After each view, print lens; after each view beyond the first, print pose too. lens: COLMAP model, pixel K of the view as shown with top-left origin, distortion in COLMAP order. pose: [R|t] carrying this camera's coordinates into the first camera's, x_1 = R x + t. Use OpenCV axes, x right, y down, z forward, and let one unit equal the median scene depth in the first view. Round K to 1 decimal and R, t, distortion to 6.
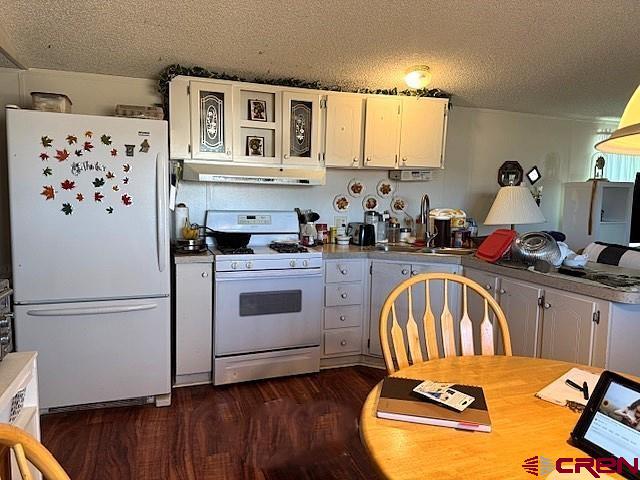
lens RADIAL K [[452.8, 0, 320.0], [0, 452.8, 240.0], [0, 0, 1]] dist [0.080967, -0.095300]
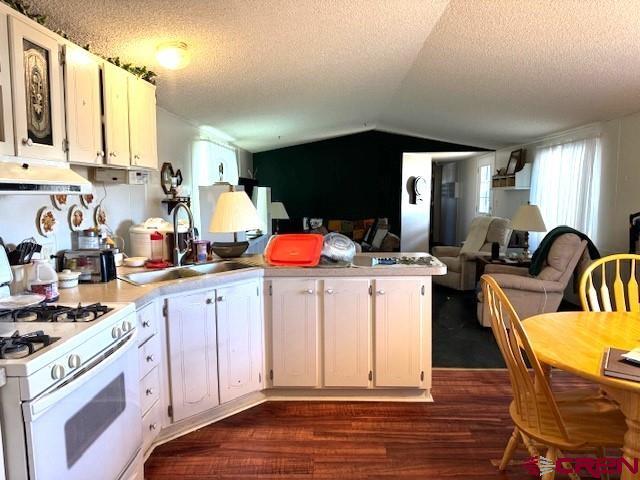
lens RADIAL K [[452.8, 0, 320.0], [0, 452.8, 240.0], [0, 0, 1]] dist [0.080967, -0.095300]
pose [[0.350348, -0.118933, 0.929038, -0.452034], [0.109589, 0.990297, 0.085448, -0.077716], [-0.930186, 0.071876, 0.359982, 0.487085]]
